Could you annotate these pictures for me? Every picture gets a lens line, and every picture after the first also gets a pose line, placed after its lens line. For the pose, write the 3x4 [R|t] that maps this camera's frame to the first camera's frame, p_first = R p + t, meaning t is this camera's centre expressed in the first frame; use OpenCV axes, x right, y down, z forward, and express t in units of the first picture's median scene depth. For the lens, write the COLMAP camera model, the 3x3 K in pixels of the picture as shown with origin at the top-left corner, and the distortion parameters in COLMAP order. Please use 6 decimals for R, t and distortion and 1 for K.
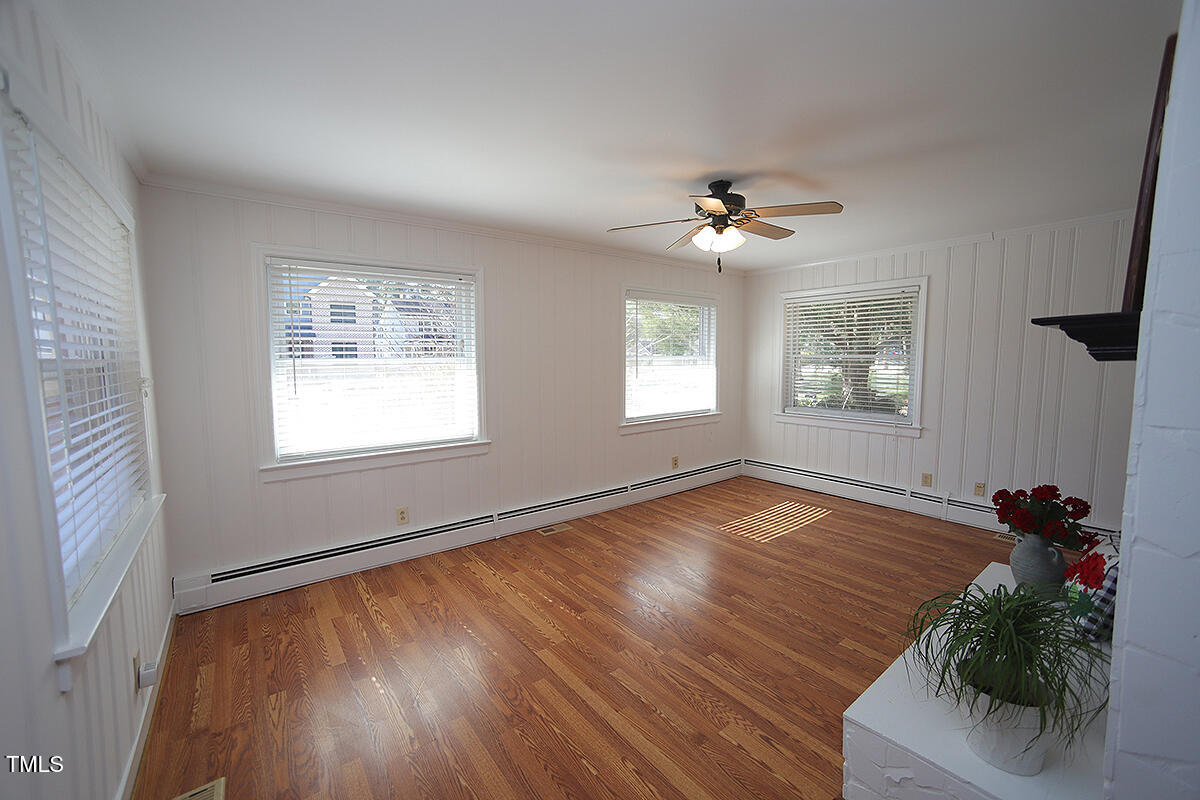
lens RADIAL K [[470.7, 0, 600.0], [0, 470.7, 400.0], [0, 0, 1]] dist [-0.041033, 0.000189]
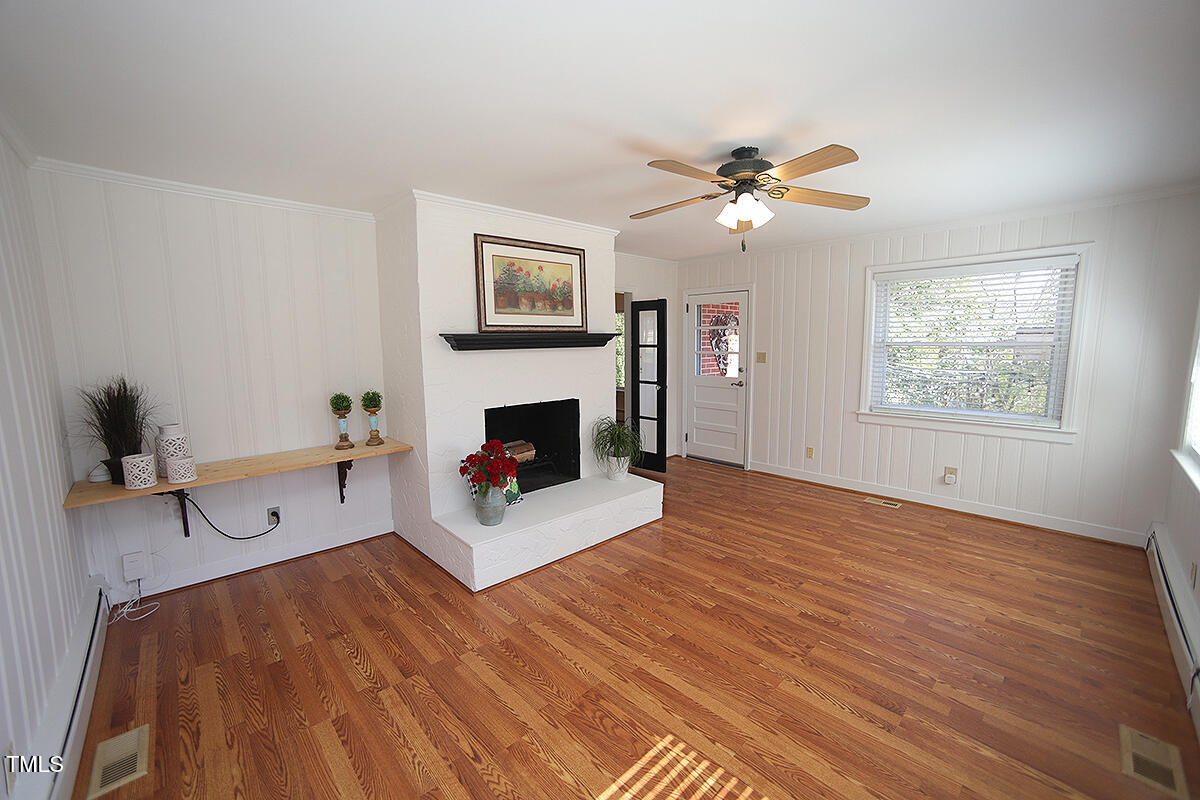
lens RADIAL K [[470.7, 0, 600.0], [0, 470.7, 400.0], [0, 0, 1]] dist [-0.041033, 0.000189]
pose [[-0.995052, 0.034014, -0.093355, 0.639427], [0.014512, 0.979254, 0.202116, -0.187002], [0.098293, 0.199761, -0.974902, 1.974896]]
